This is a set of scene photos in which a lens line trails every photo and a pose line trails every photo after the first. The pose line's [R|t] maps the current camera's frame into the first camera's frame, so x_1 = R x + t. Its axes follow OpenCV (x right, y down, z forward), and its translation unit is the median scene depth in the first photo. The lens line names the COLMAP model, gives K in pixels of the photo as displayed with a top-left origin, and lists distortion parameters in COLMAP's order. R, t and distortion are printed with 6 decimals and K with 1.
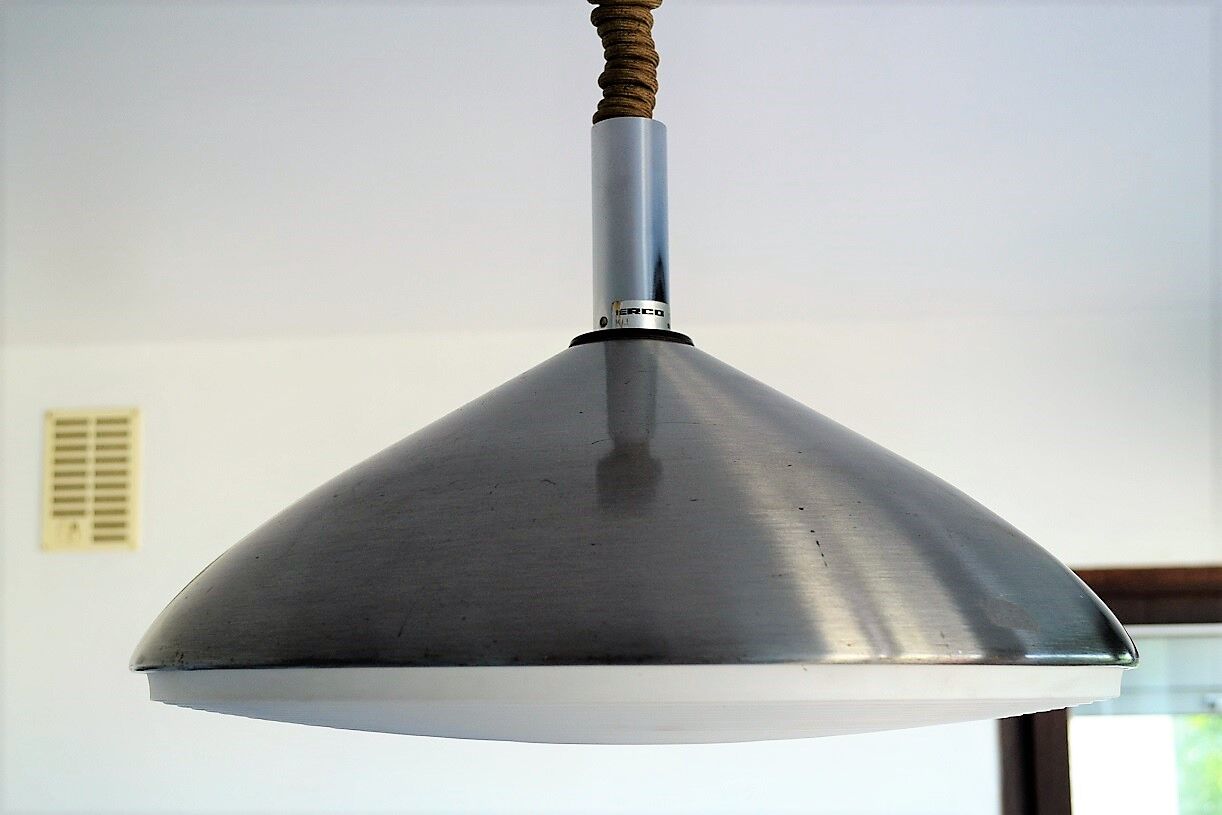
lens RADIAL K [[1673.9, 0, 611.0], [0, 1673.9, 407.5], [0, 0, 1]] dist [-0.005682, 0.028970]
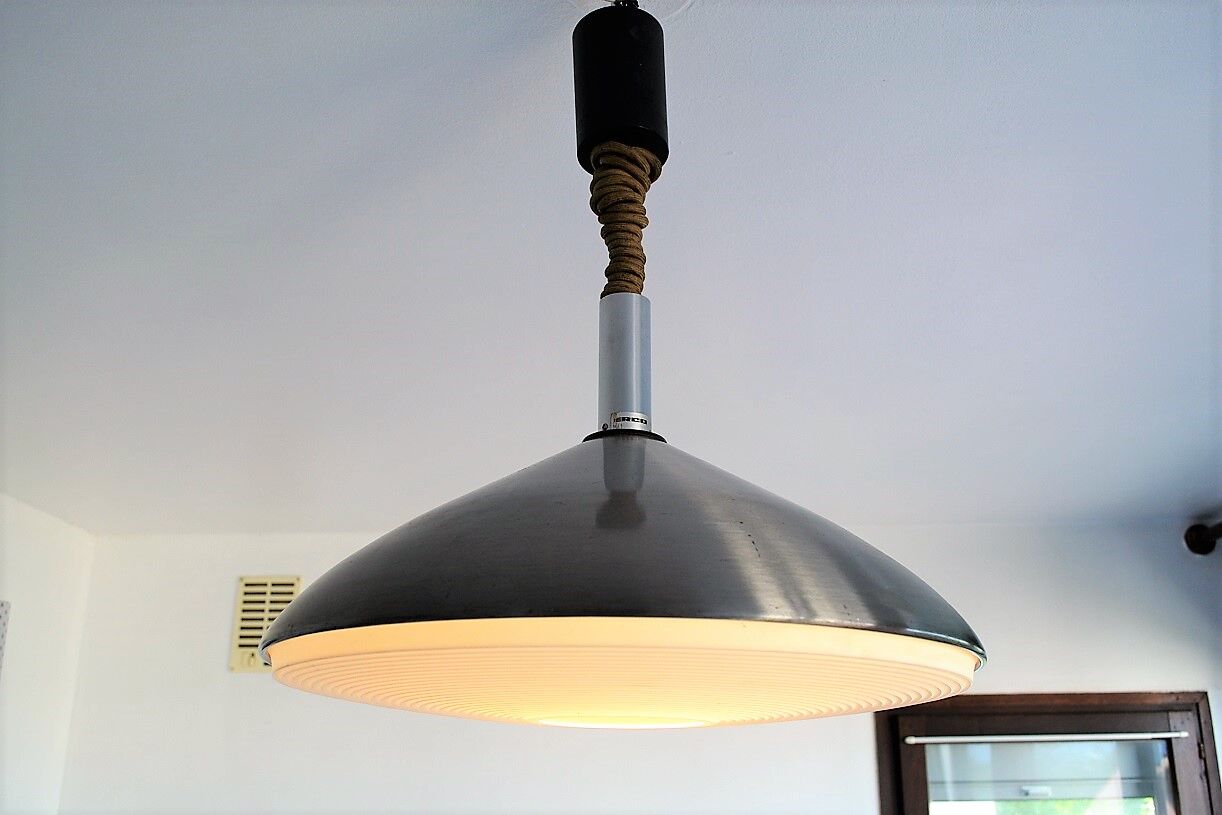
lens RADIAL K [[1097.5, 0, 611.0], [0, 1097.5, 407.5], [0, 0, 1]] dist [-0.057398, -0.007649]
pose [[0.999832, 0.015415, -0.009952, 0.009908], [-0.016967, 0.983205, -0.181713, 0.105228], [0.006984, 0.181851, 0.983301, 0.068414]]
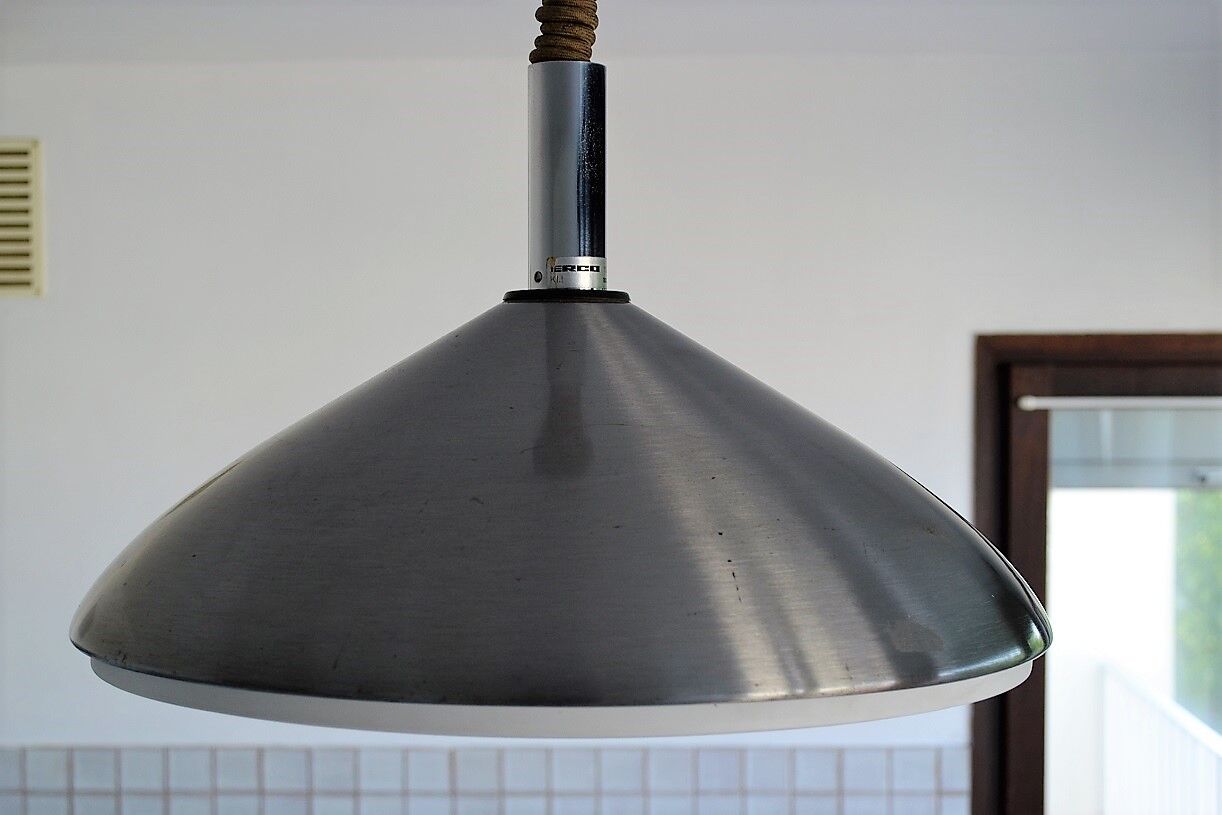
lens RADIAL K [[1886.9, 0, 611.0], [0, 1886.9, 407.5], [0, 0, 1]] dist [-0.016113, 0.092793]
pose [[0.999720, 0.009659, 0.021620, 0.015194], [-0.013348, 0.984014, 0.177588, -0.175156], [-0.019559, -0.177827, 0.983867, -0.103960]]
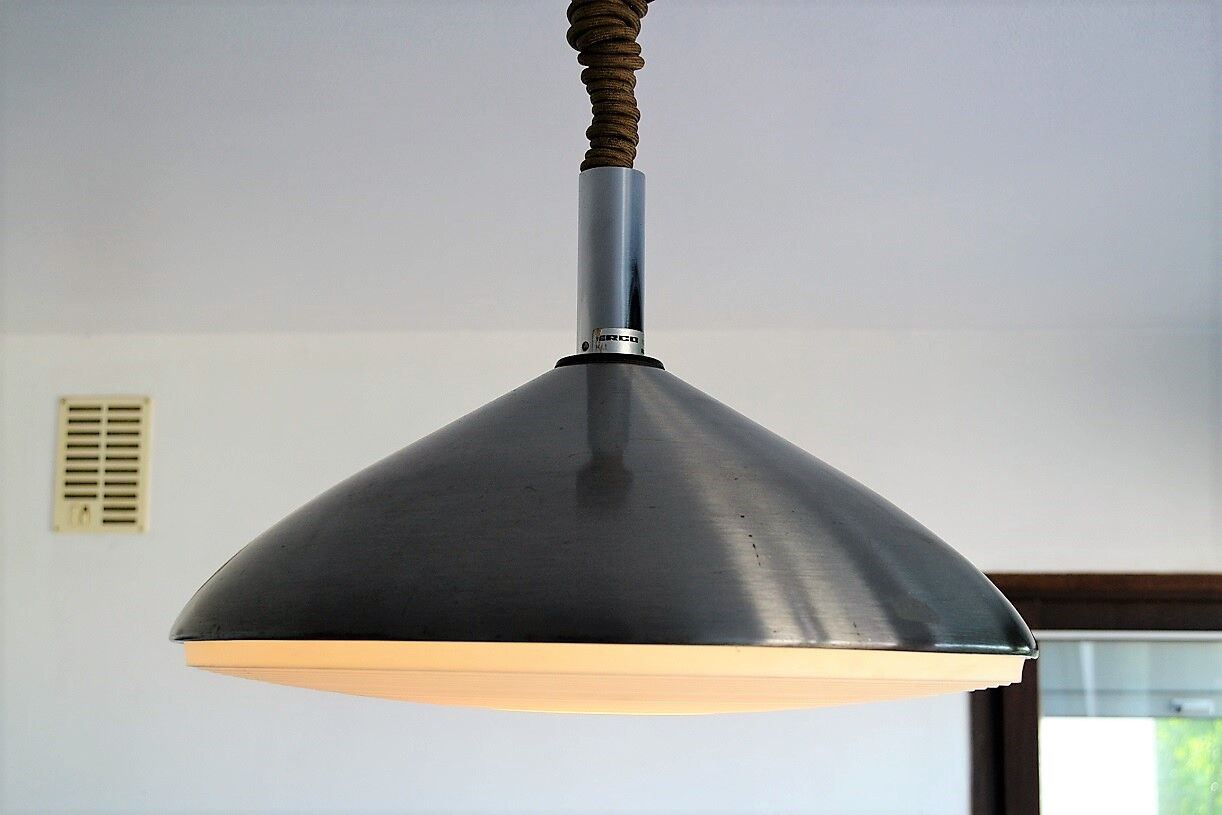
lens RADIAL K [[1673.9, 0, 611.0], [0, 1673.9, 407.5], [0, 0, 1]] dist [-0.005682, 0.028970]
pose [[0.999733, 0.023099, -0.000874, 0.015252], [-0.023095, 0.999725, 0.004093, -0.014853], [0.000969, -0.004072, 0.999991, -0.143669]]
